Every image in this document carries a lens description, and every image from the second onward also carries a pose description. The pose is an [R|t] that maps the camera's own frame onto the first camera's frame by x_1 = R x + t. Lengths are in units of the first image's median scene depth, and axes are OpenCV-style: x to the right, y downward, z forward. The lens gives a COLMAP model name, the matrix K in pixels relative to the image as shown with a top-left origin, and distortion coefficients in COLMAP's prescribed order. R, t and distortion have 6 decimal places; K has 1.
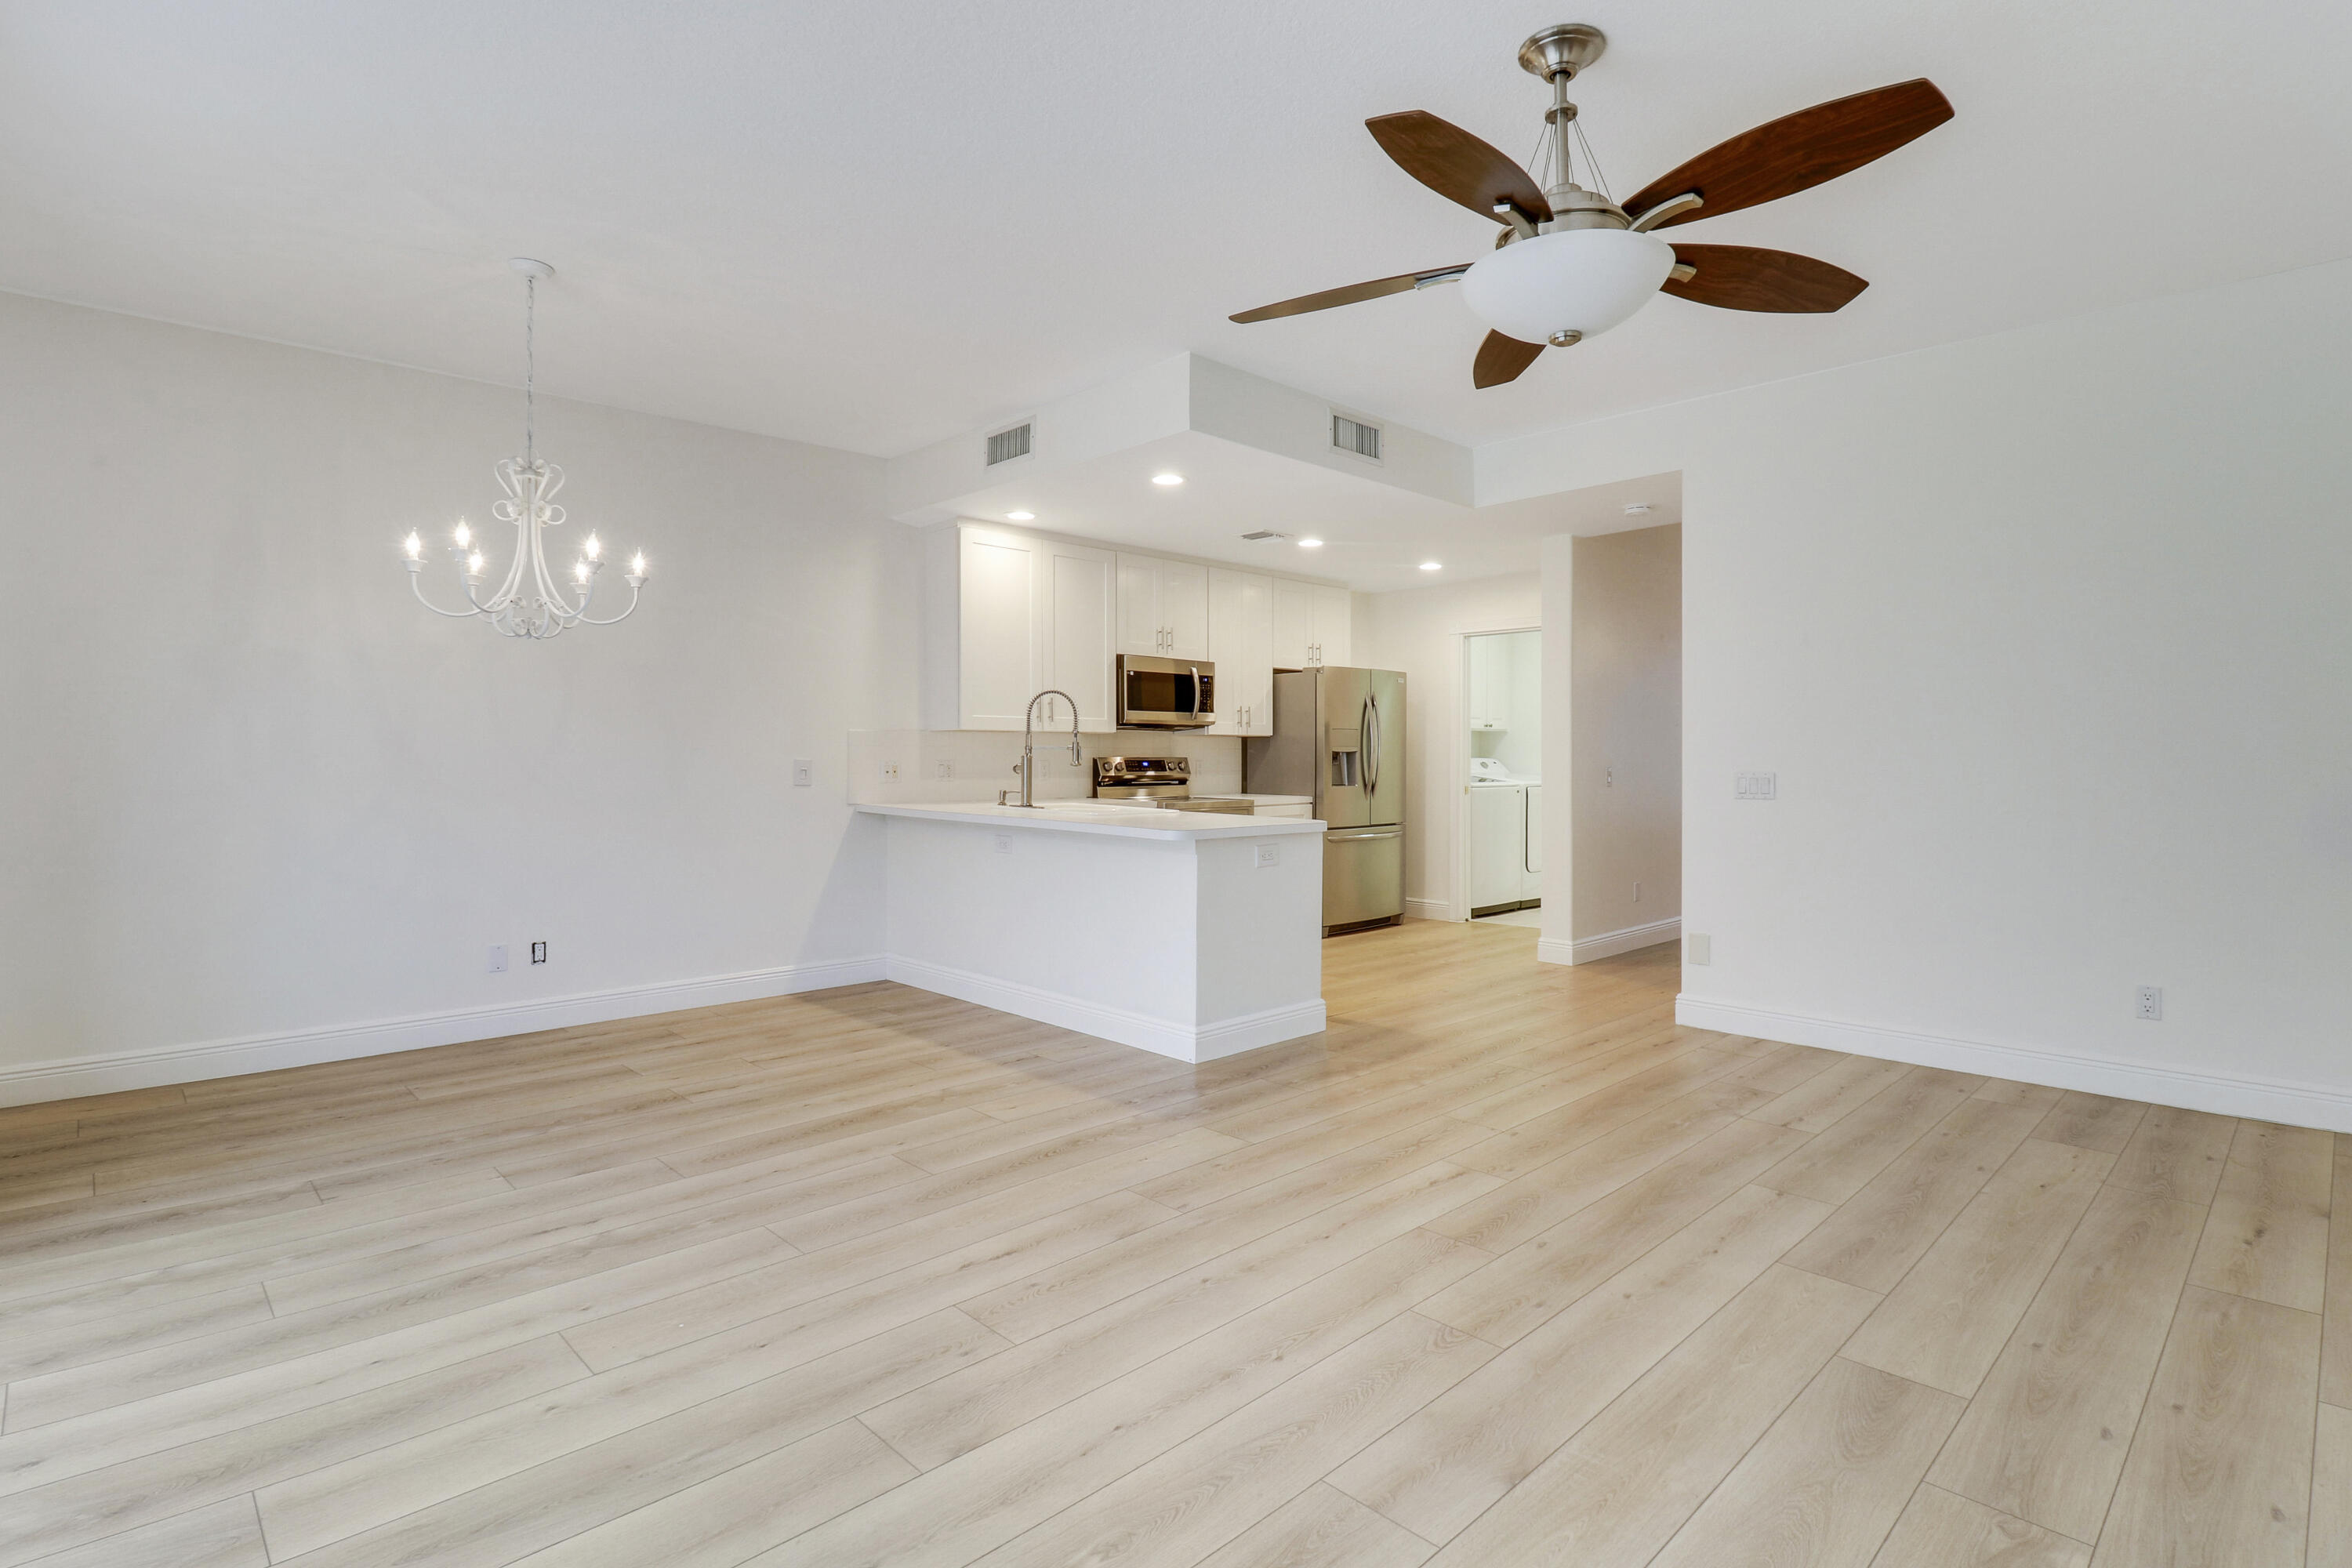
lens RADIAL K [[1151.9, 0, 1185.5], [0, 1151.9, 771.0], [0, 0, 1]] dist [-0.001726, -0.000389]
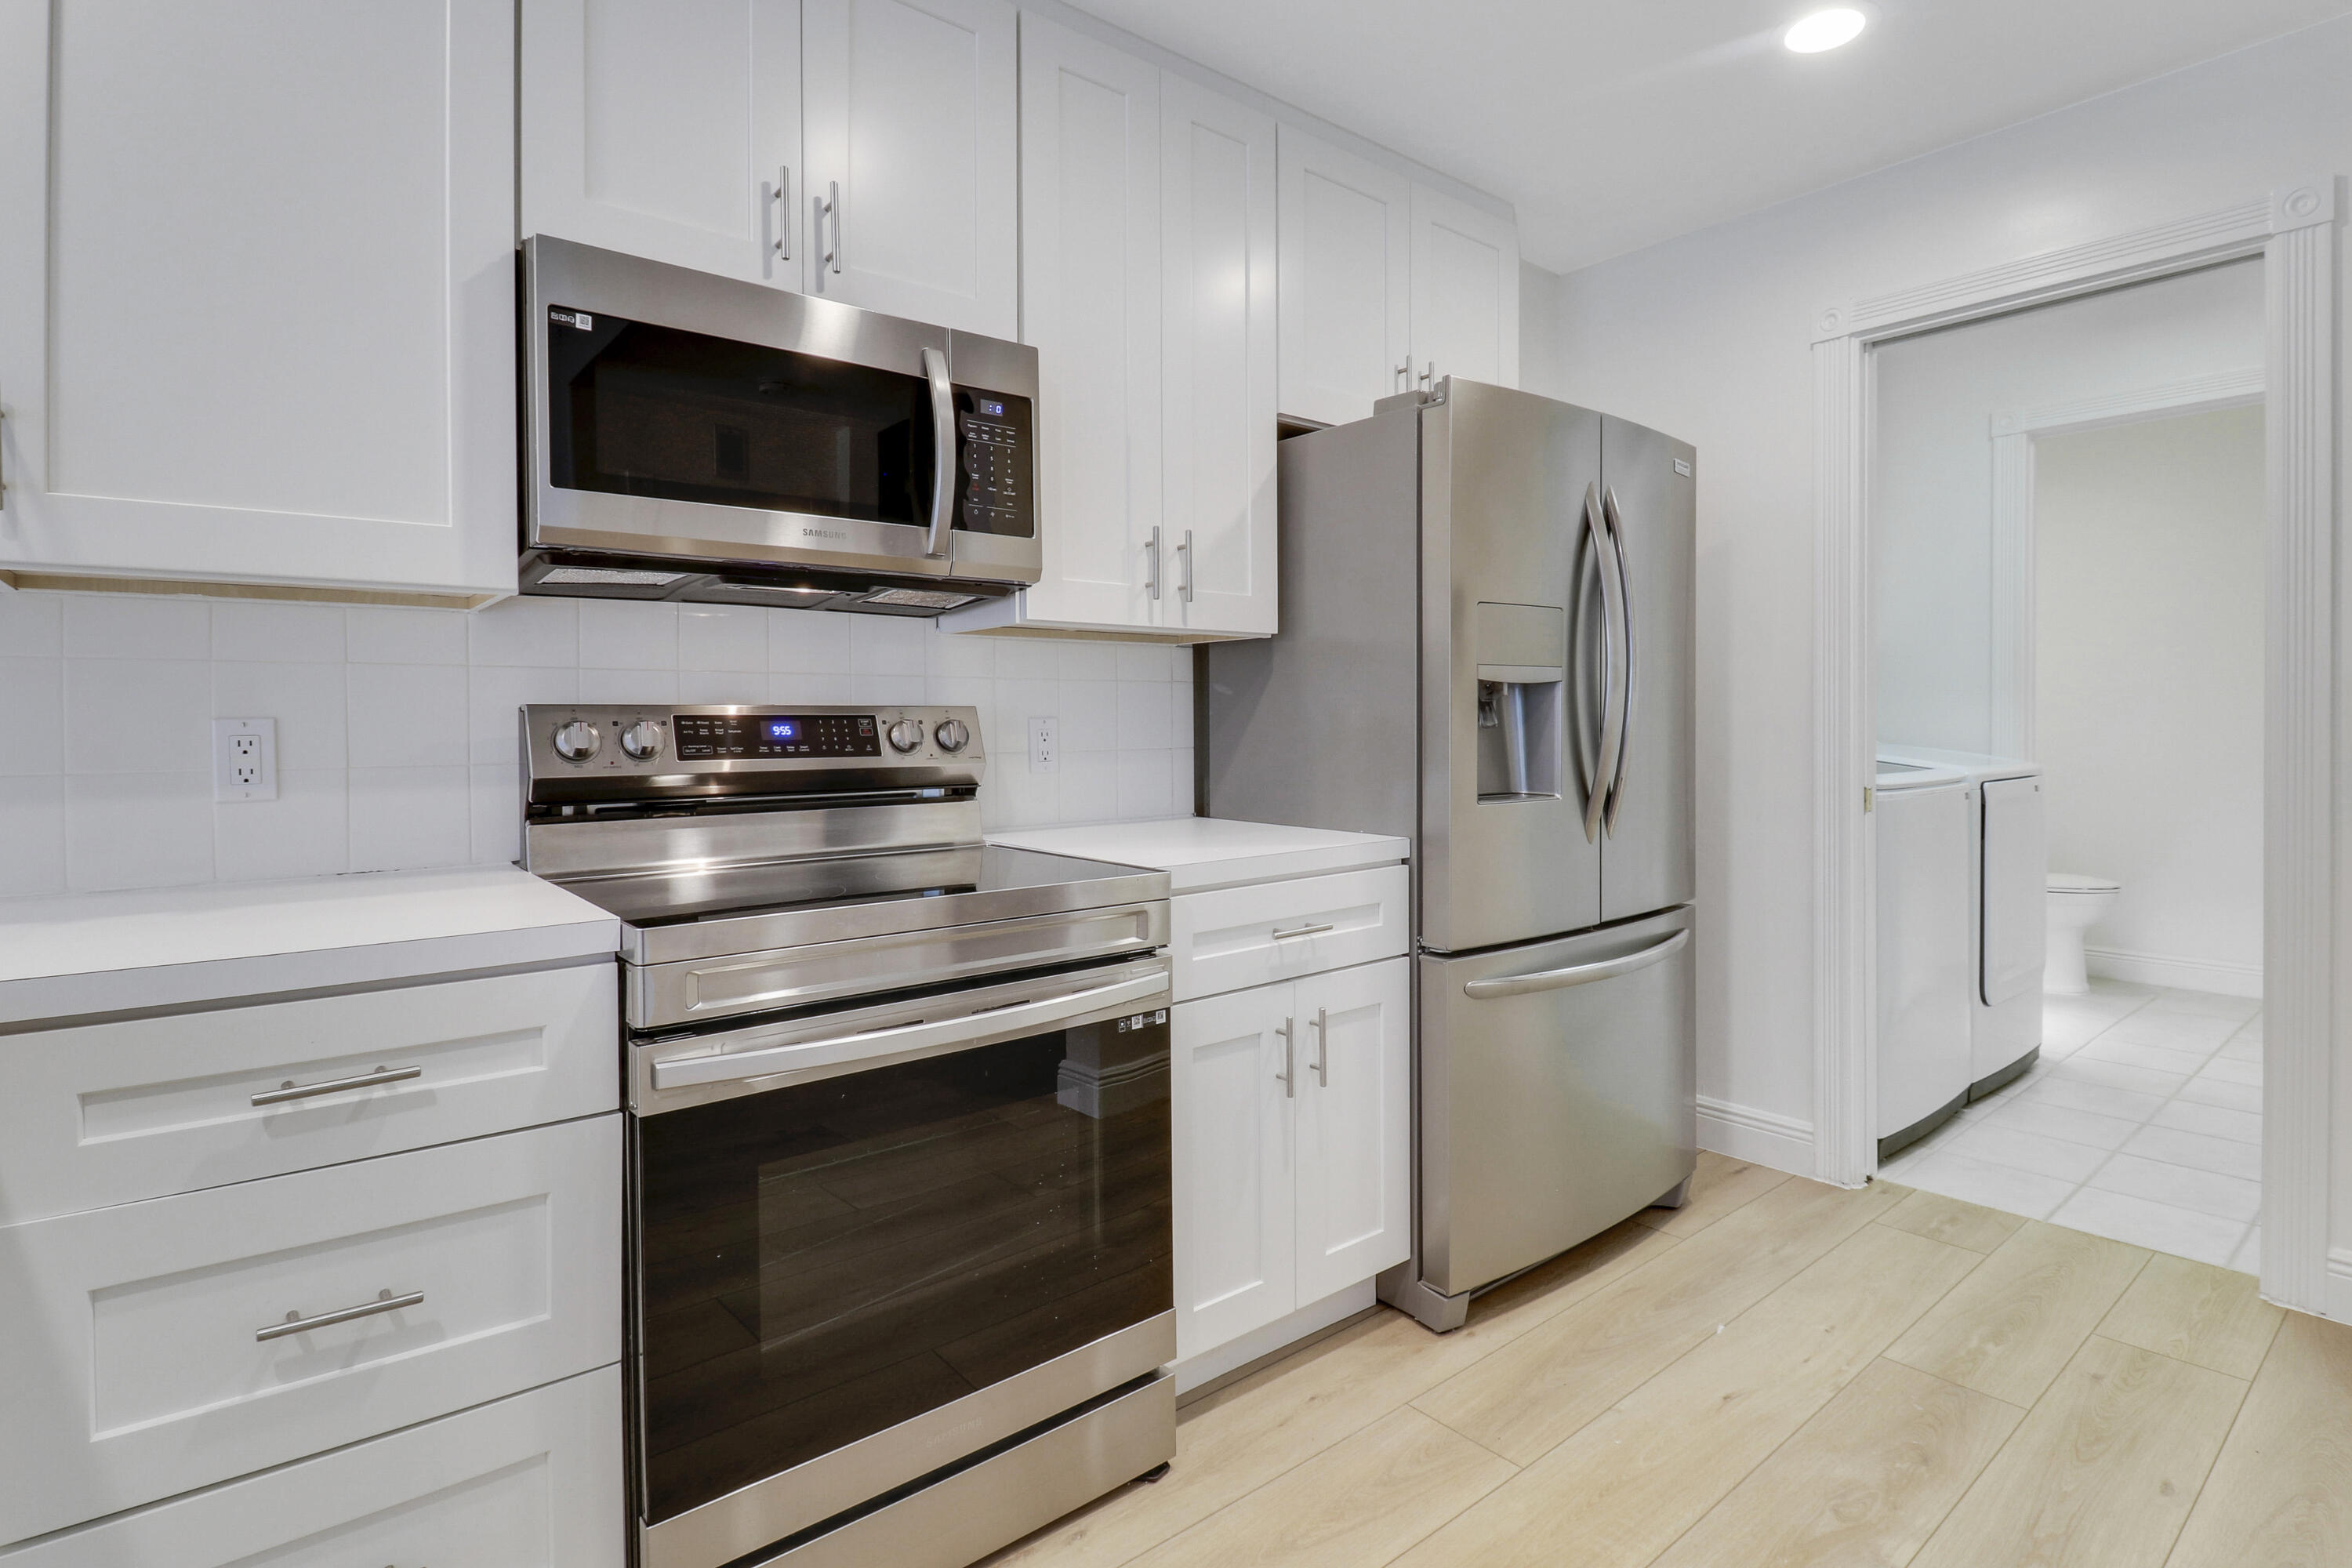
lens RADIAL K [[1151.9, 0, 1185.5], [0, 1151.9, 771.0], [0, 0, 1]] dist [-0.001726, -0.000389]
pose [[0.996075, -0.005550, -0.088343, 0.079679], [0.008285, 0.999497, 0.030627, -0.003583], [0.088128, -0.031239, 0.995619, 0.699847]]
